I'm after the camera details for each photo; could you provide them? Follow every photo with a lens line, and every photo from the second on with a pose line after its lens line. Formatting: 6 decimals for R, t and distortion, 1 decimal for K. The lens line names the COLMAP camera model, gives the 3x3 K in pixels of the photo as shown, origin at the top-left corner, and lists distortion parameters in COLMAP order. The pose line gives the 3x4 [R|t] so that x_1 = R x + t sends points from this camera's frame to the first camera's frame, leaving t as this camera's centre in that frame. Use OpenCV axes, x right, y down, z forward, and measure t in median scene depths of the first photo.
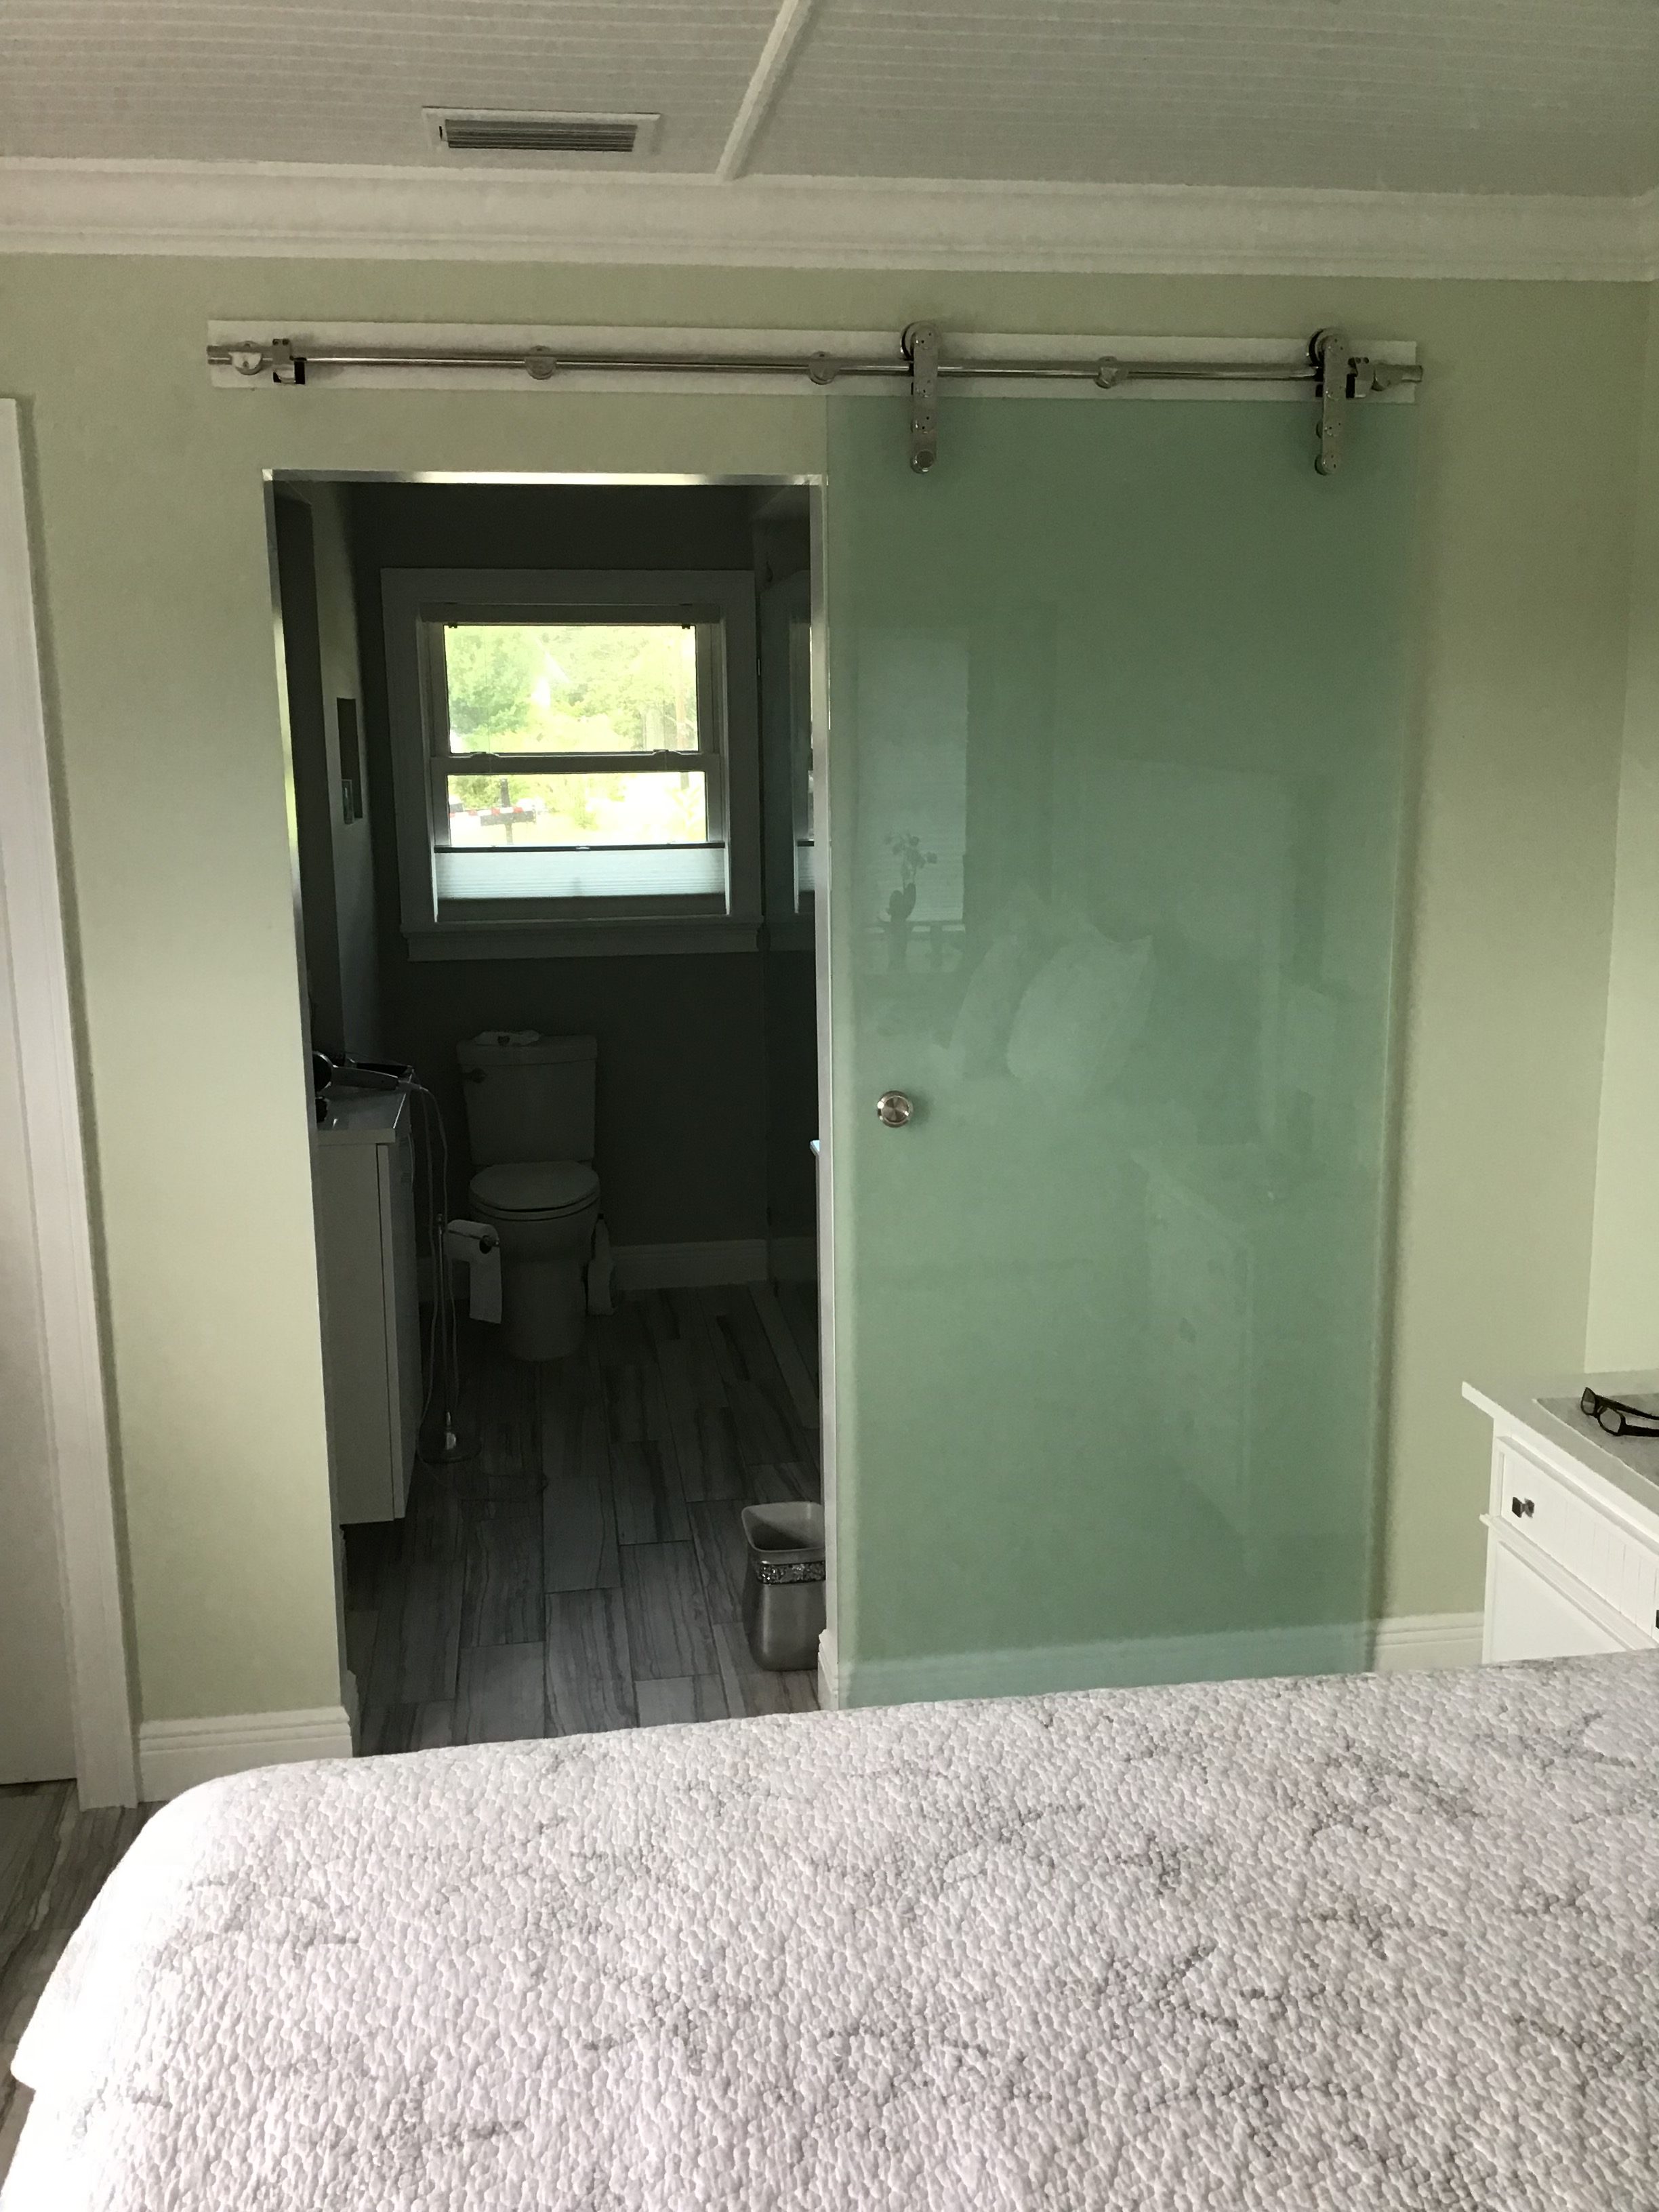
lens RADIAL K [[2031.2, 0, 829.5], [0, 2031.2, 1106.0], [0, 0, 1]] dist [0.083989, -0.164052]
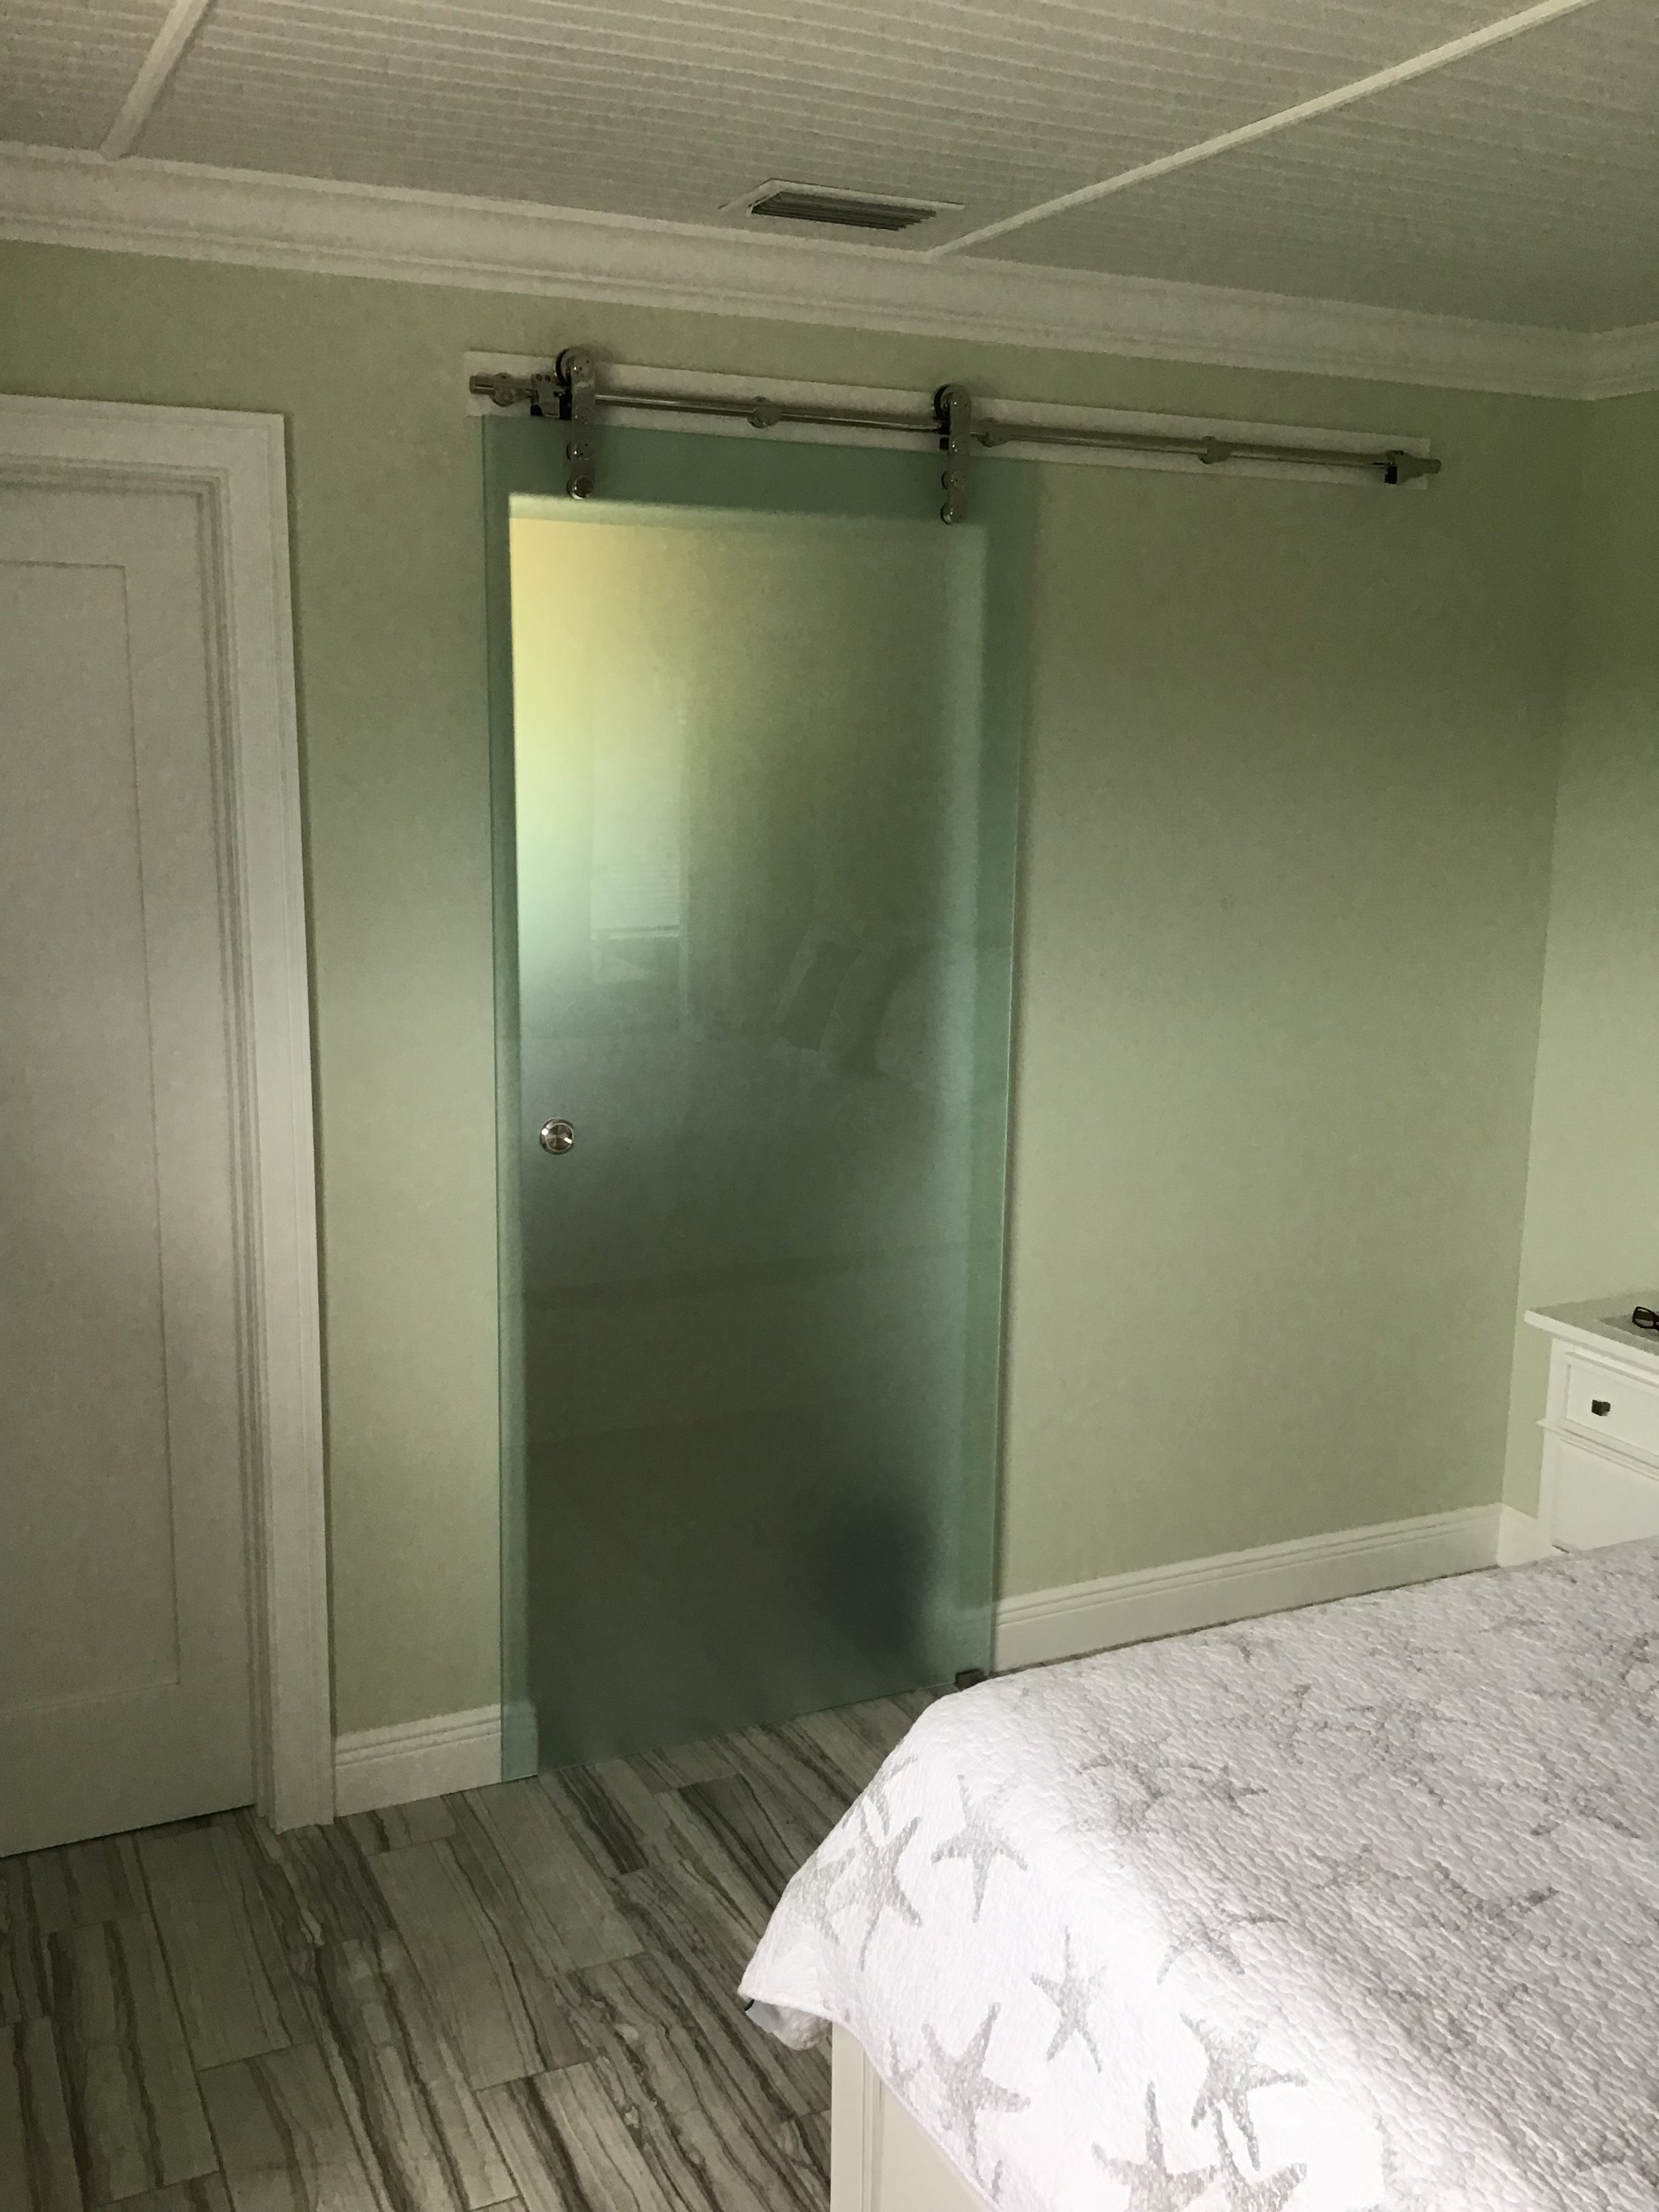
lens RADIAL K [[2031.2, 0, 829.5], [0, 2031.2, 1106.0], [0, 0, 1]] dist [0.083989, -0.164052]
pose [[0.956355, -0.031807, 0.290471, -0.430484], [0.034019, 0.999418, -0.002567, 0.004598], [-0.290220, 0.012336, 0.956880, -0.031670]]
